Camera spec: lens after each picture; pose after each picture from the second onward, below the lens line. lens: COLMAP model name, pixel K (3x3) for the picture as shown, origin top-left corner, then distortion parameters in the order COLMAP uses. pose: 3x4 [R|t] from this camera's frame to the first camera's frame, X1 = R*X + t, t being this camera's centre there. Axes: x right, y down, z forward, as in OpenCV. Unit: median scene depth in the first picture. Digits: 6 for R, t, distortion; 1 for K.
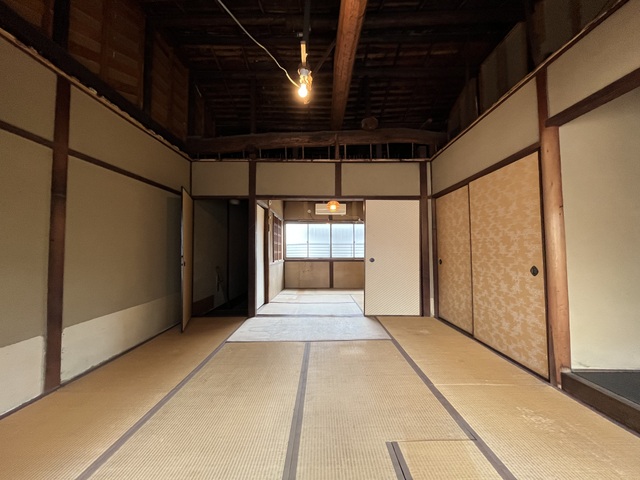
lens RADIAL K [[259.0, 0, 317.7], [0, 259.0, 239.4], [0, 0, 1]] dist [-0.002336, -0.000296]
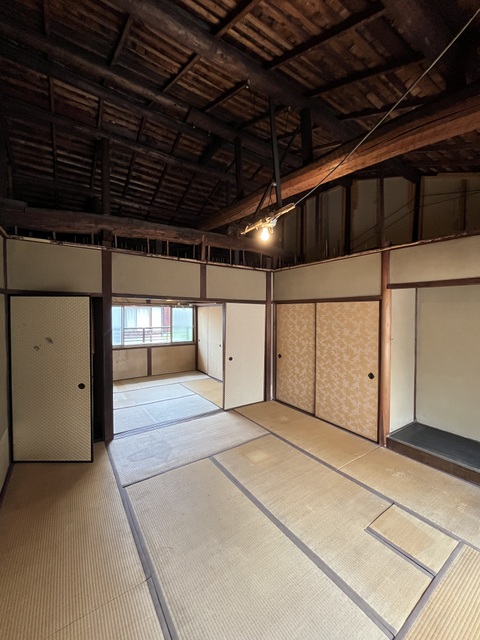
lens RADIAL K [[259.0, 0, 239.8], [0, 259.0, 318.7], [0, 0, 1]] dist [-0.002336, -0.000296]
pose [[0.822266, -0.006517, 0.569066, -0.386807], [-0.032888, 0.997719, 0.058947, -0.158194], [-0.568152, -0.067186, 0.820177, 0.099517]]
